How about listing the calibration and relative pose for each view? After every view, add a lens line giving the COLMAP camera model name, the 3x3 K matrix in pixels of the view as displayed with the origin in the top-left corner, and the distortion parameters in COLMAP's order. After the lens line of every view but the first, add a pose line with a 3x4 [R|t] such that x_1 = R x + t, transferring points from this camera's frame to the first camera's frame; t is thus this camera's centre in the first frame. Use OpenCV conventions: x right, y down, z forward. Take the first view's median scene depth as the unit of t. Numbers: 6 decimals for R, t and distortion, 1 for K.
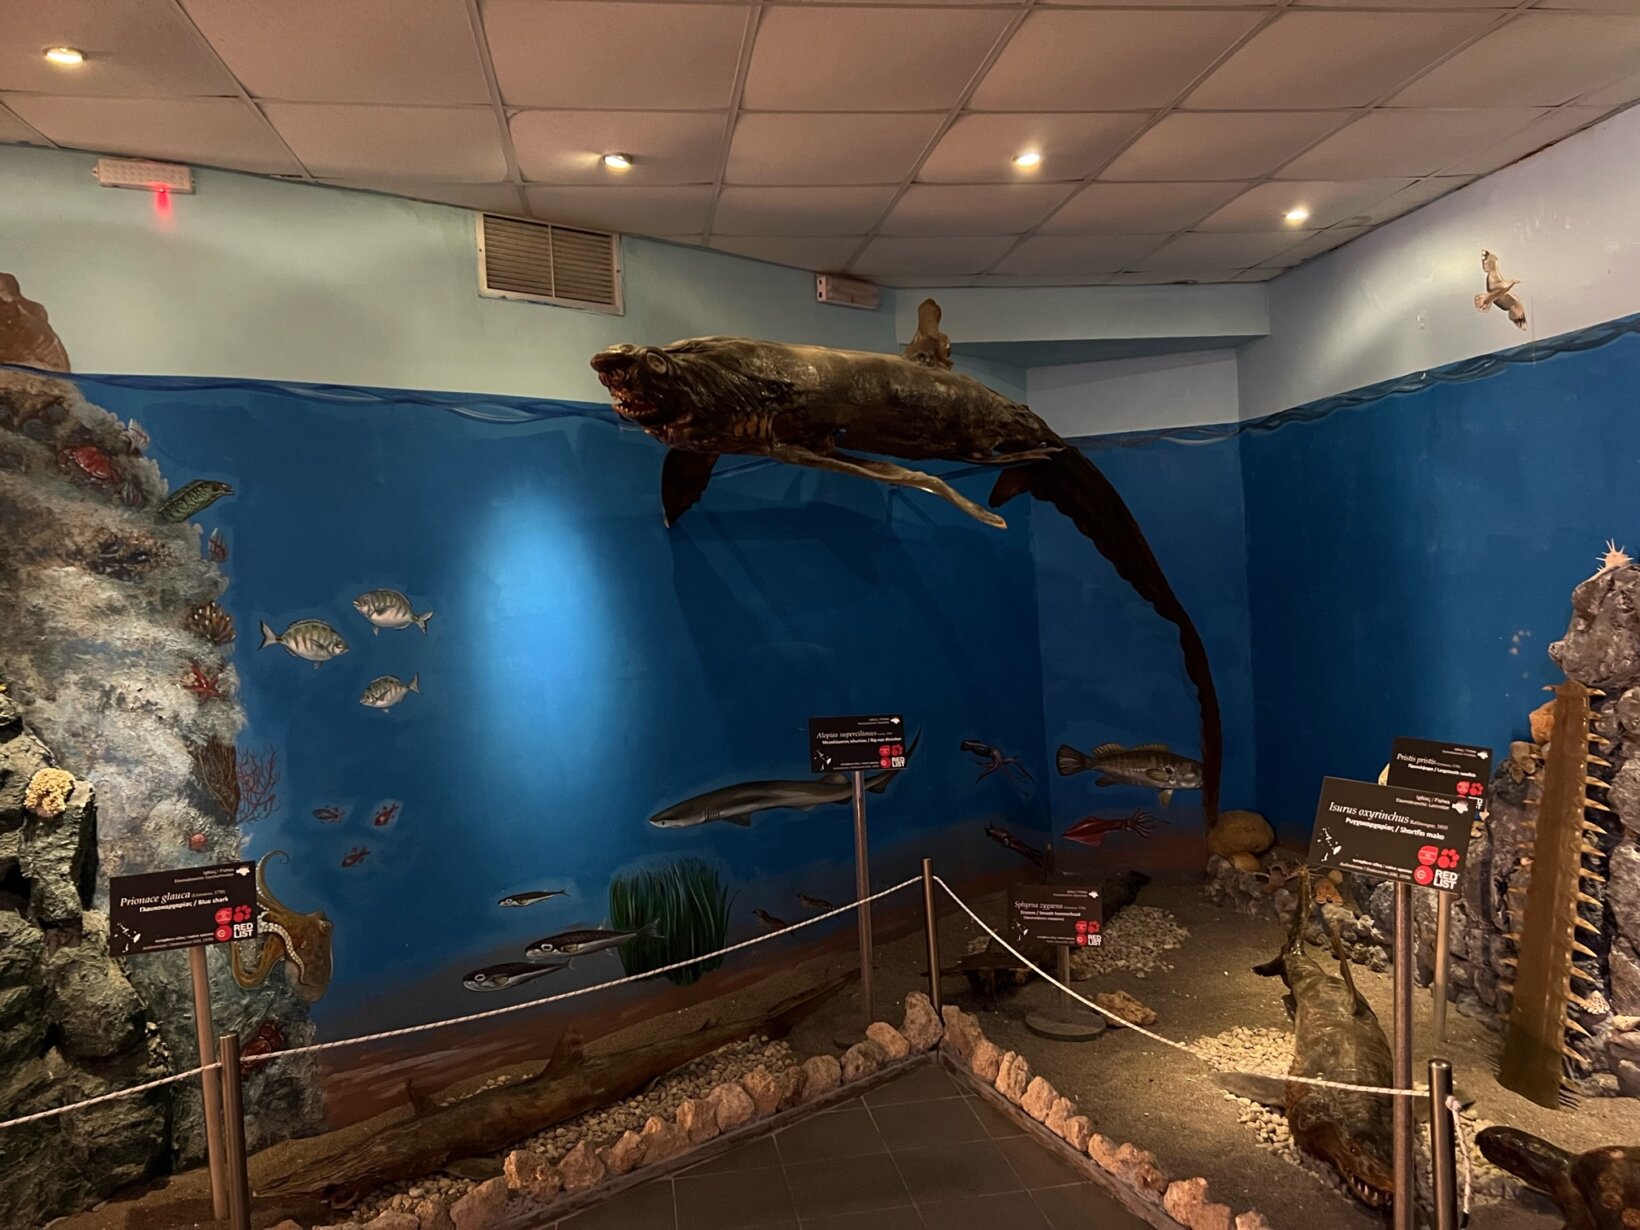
lens RADIAL K [[1232.7, 0, 818.6], [0, 1232.7, 619.9], [0, 0, 1]] dist [0.032779, -0.035000]
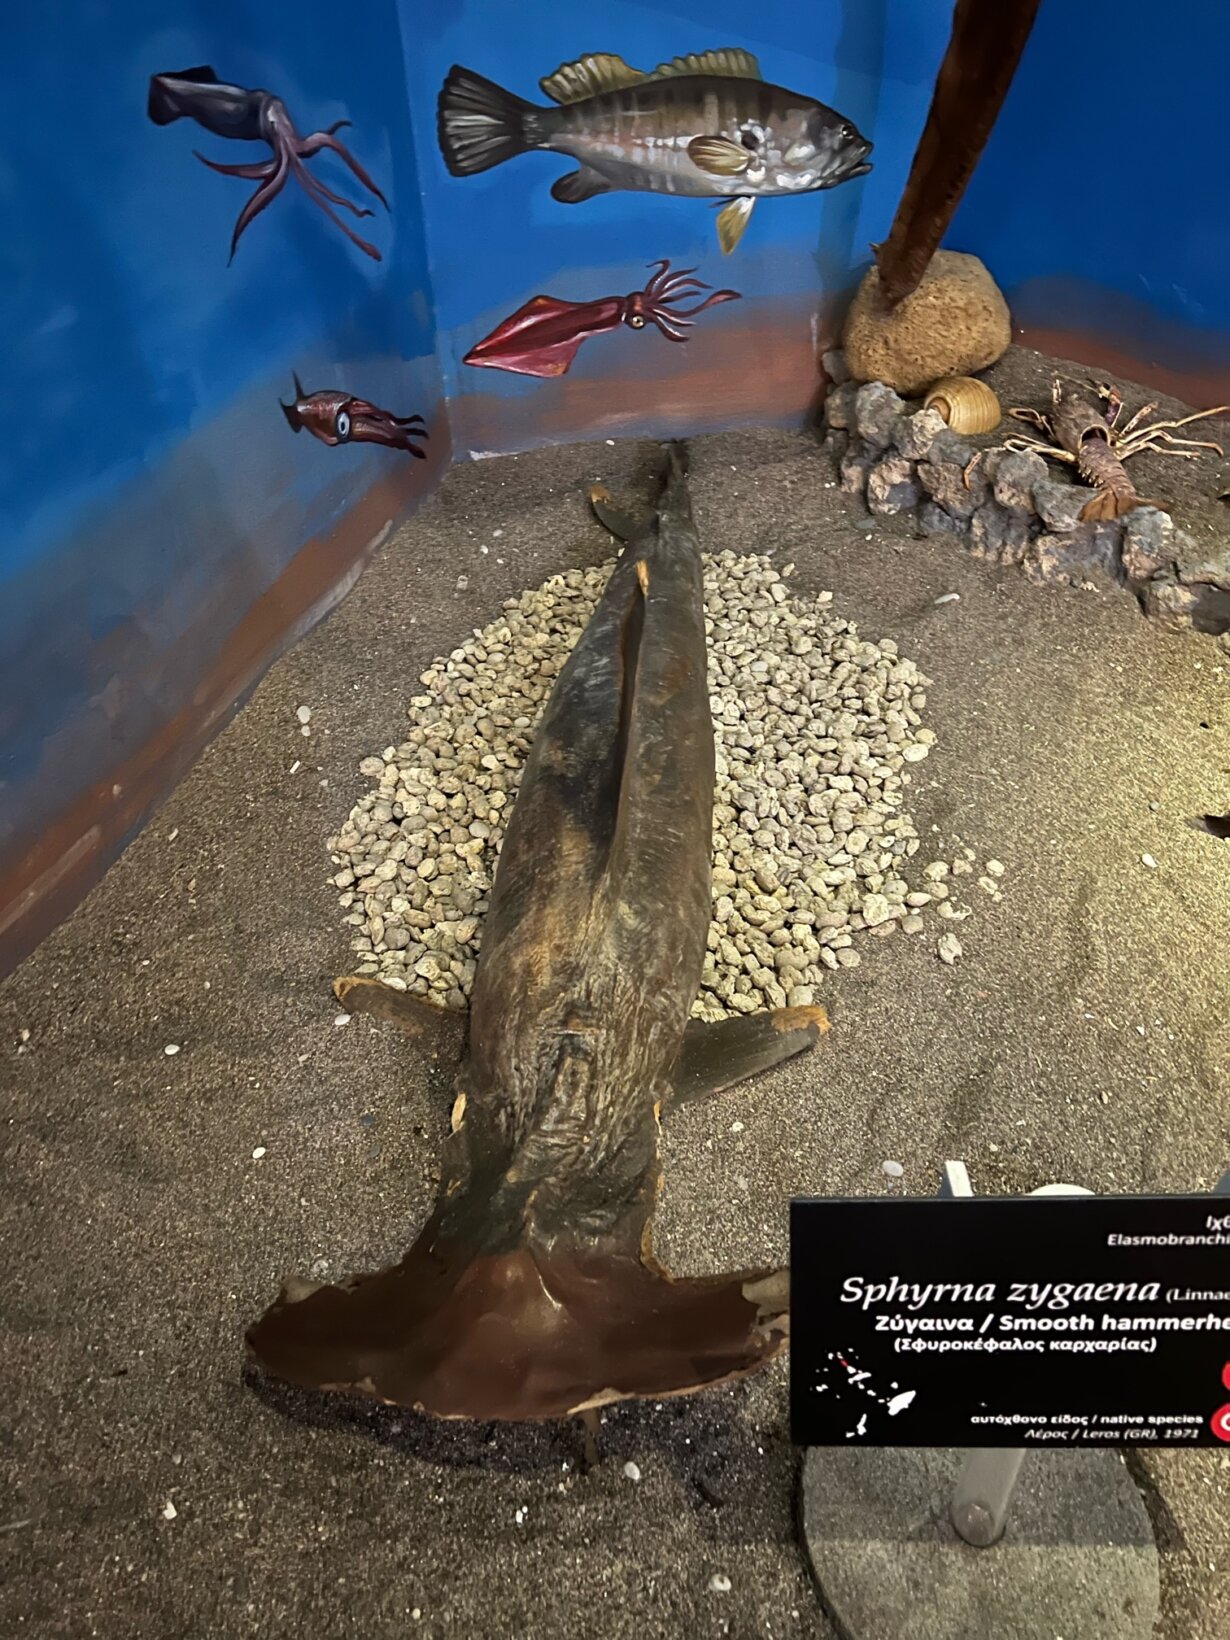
lens RADIAL K [[1232.7, 0, 607.9], [0, 1232.7, 824.1], [0, 0, 1]] dist [0.032779, -0.035000]
pose [[0.889234, -0.270698, 0.368763, 0.063582], [-0.012753, 0.791138, 0.611505, 0.060546], [-0.457275, -0.548473, 0.700054, 0.664855]]
